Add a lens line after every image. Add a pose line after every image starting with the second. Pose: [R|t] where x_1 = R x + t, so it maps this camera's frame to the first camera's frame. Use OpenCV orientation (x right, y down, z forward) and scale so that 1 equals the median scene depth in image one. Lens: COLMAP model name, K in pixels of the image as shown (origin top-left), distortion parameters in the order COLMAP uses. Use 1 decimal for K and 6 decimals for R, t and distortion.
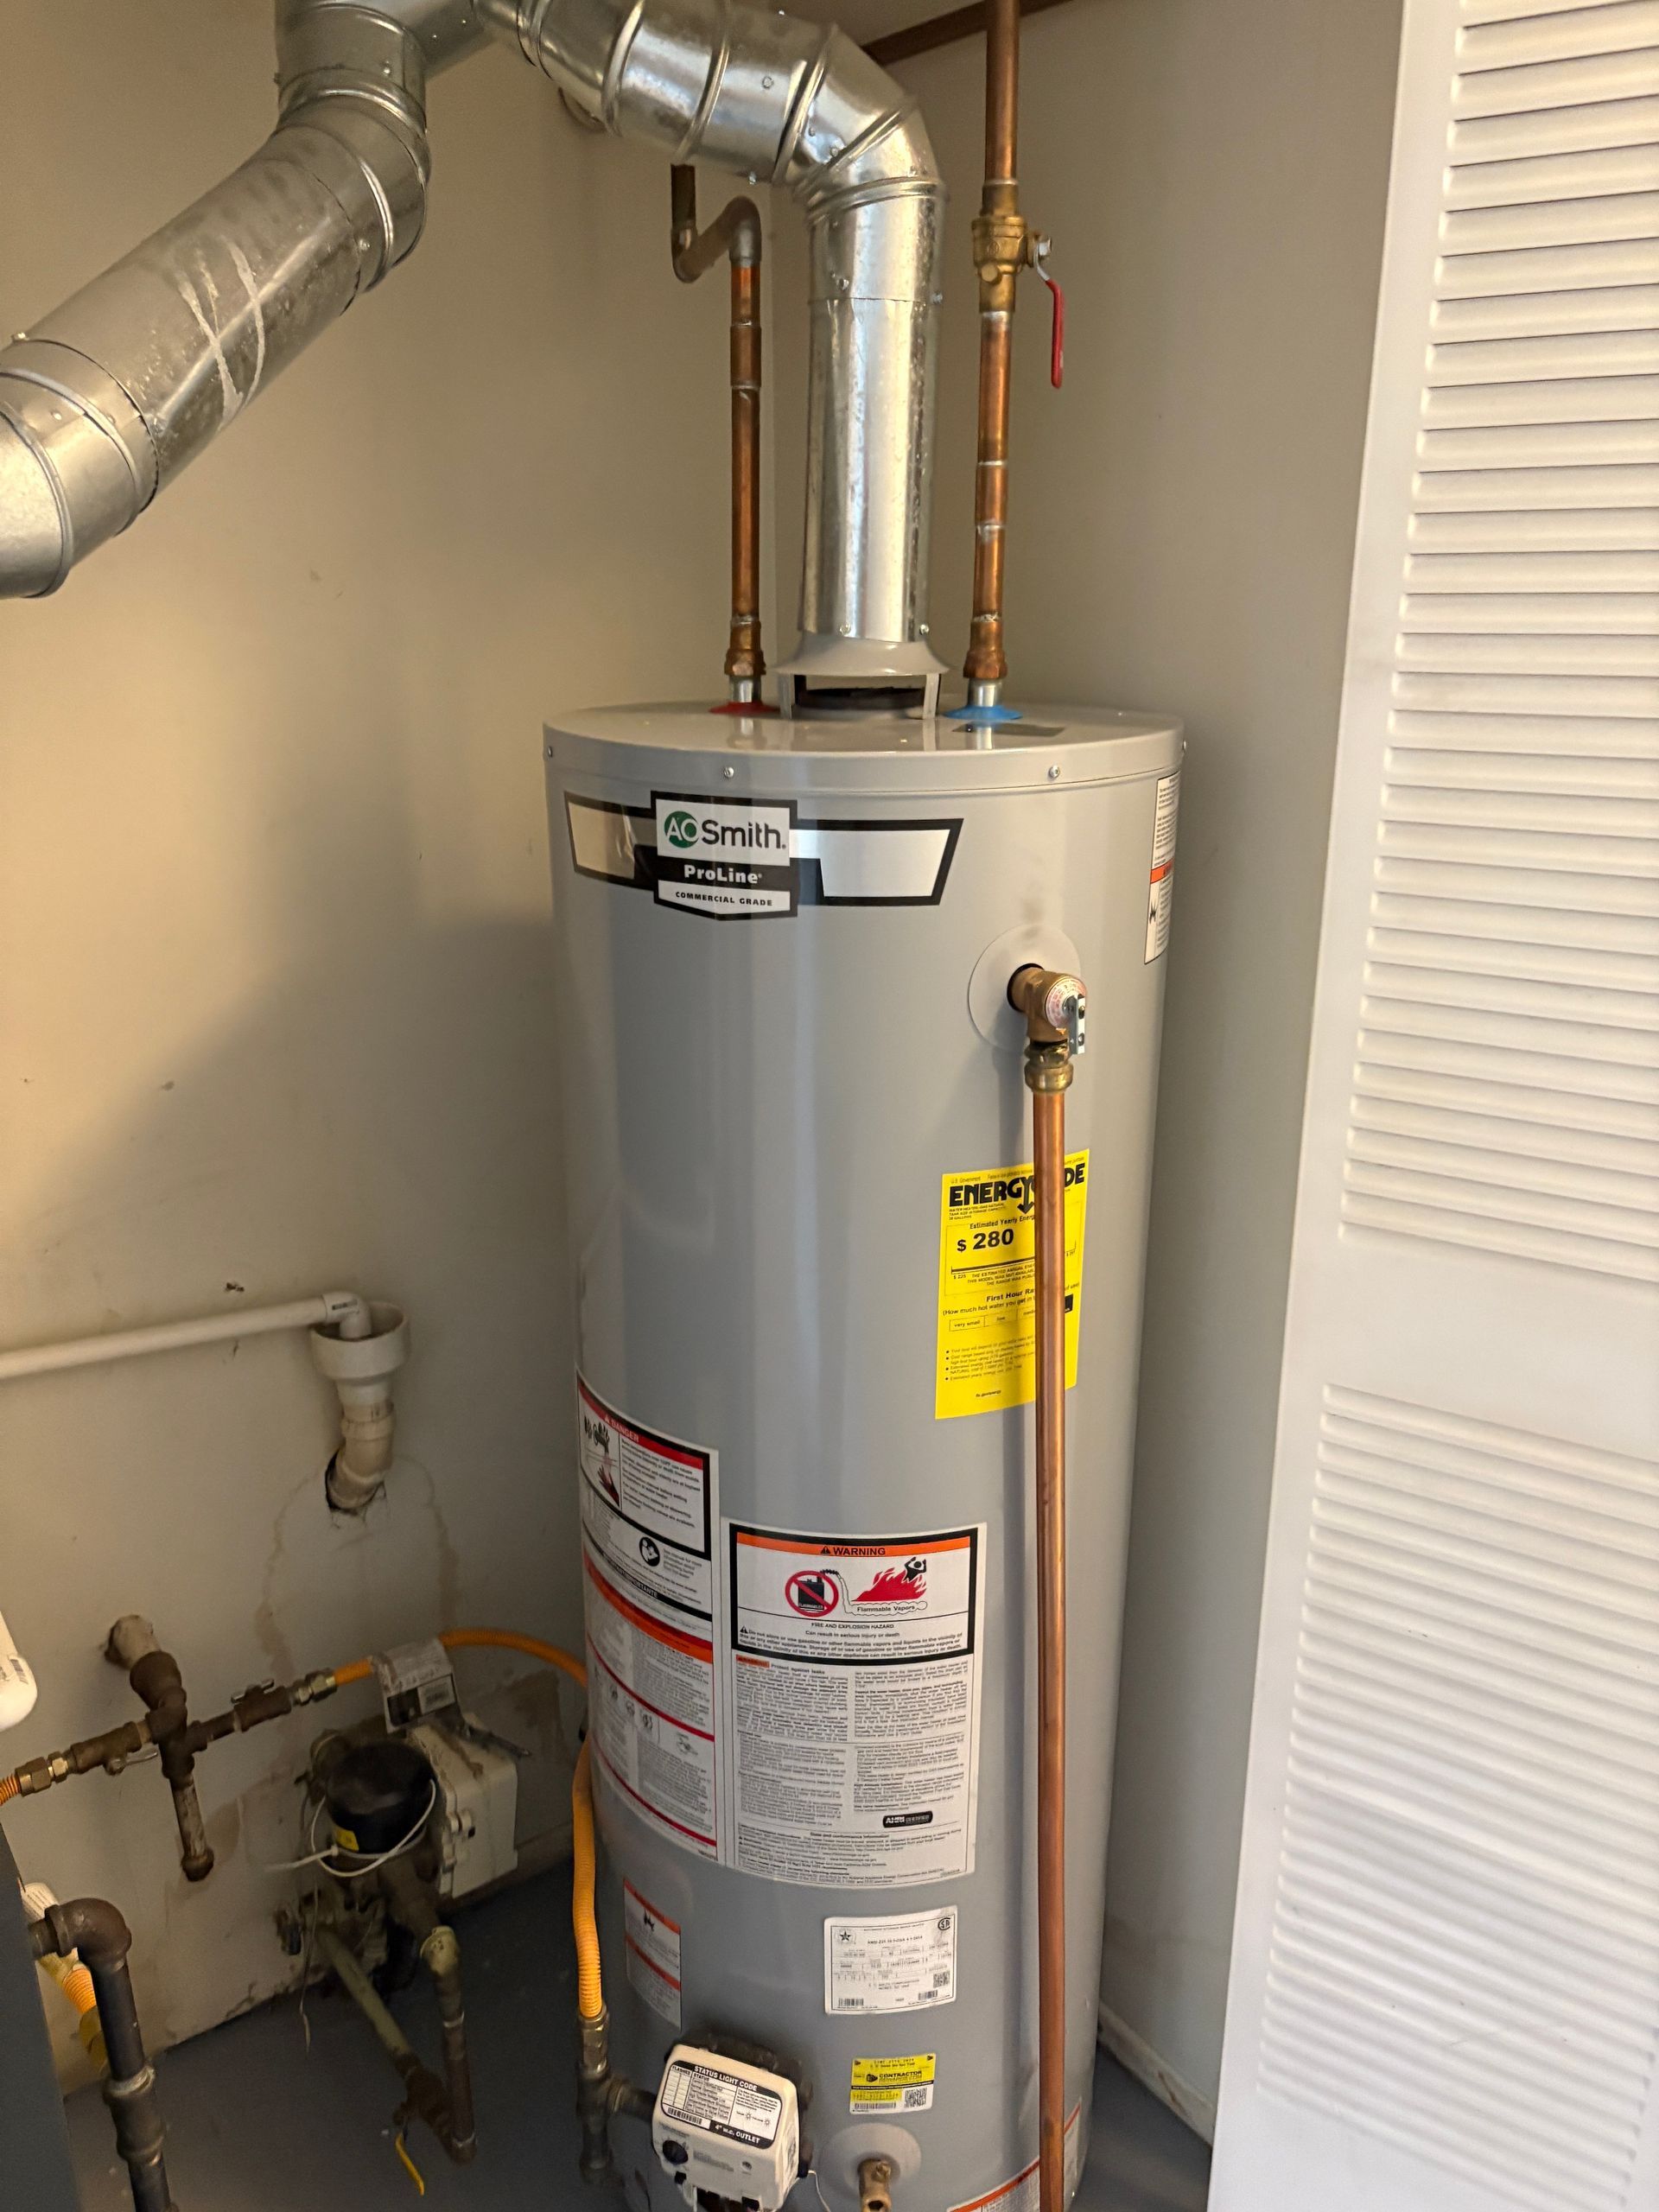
lens RADIAL K [[1668.5, 0, 829.5], [0, 1668.5, 1106.0], [0, 0, 1]] dist [0.070165, -0.083676]
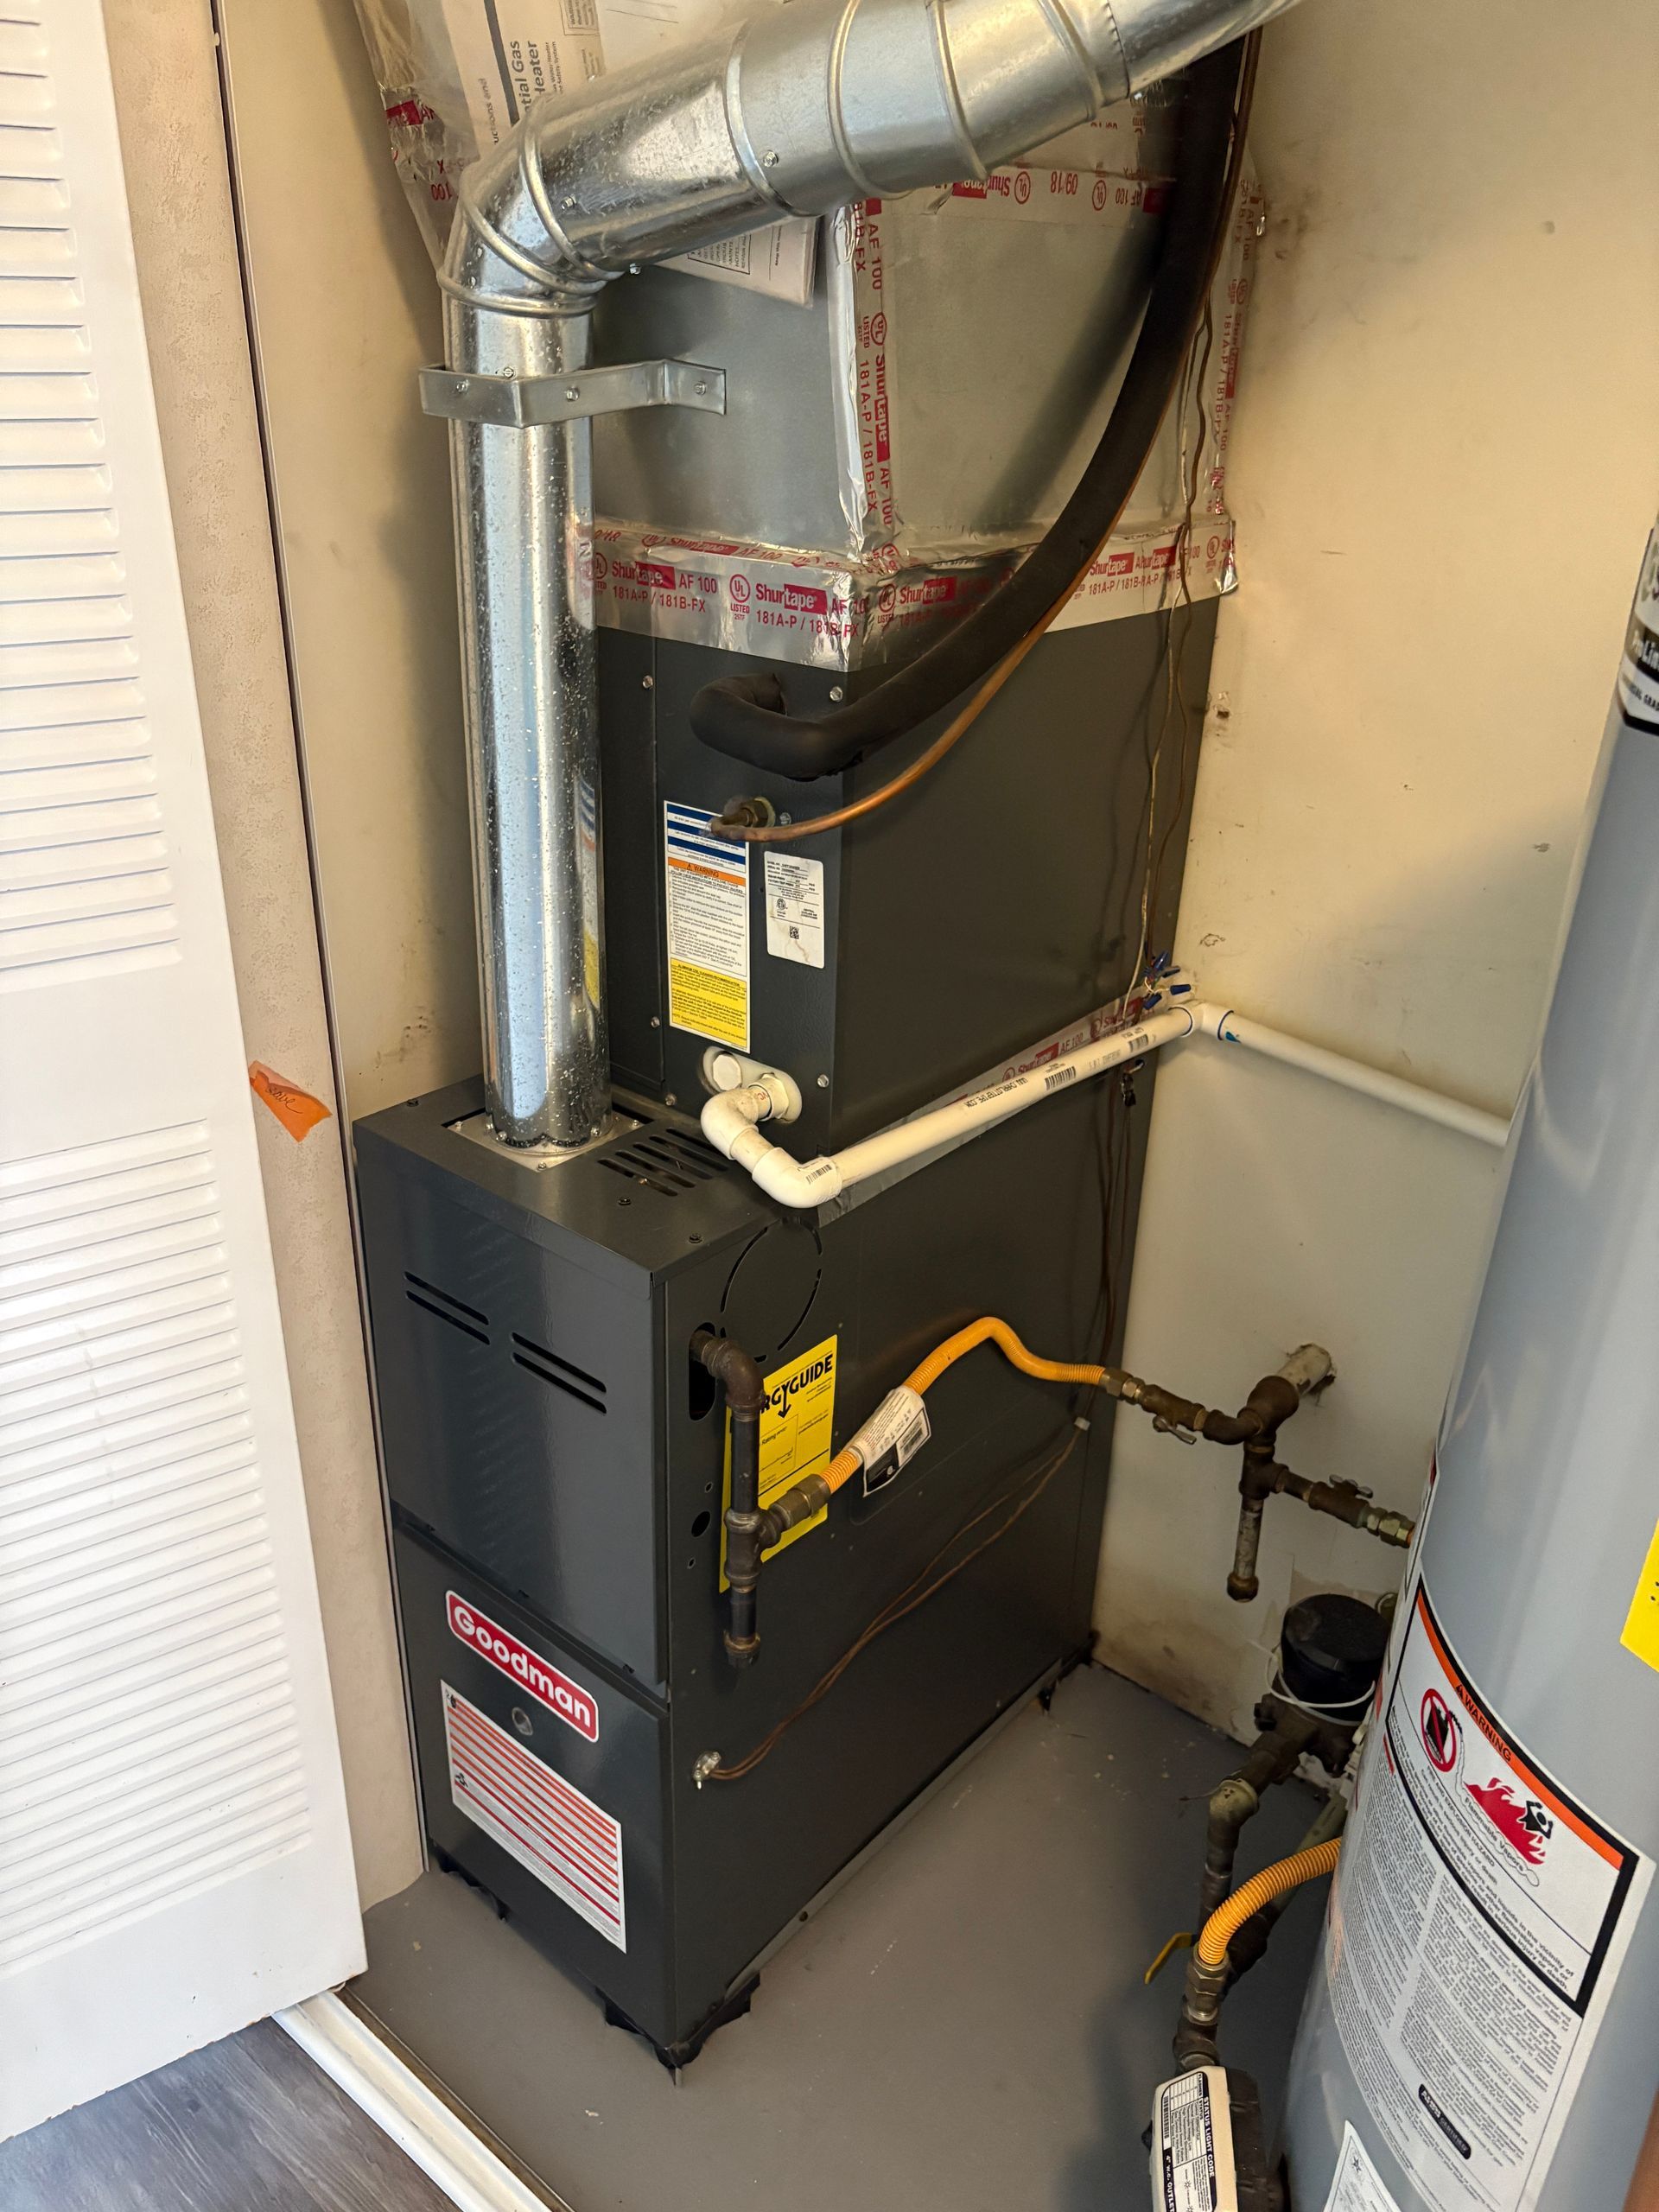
lens RADIAL K [[1668.5, 0, 829.5], [0, 1668.5, 1106.0], [0, 0, 1]] dist [0.070165, -0.083676]
pose [[0.272433, 0.447270, -0.851898, 0.359233], [-0.352617, 0.870200, 0.344113, -0.076057], [0.895233, 0.206646, 0.394786, 0.402668]]
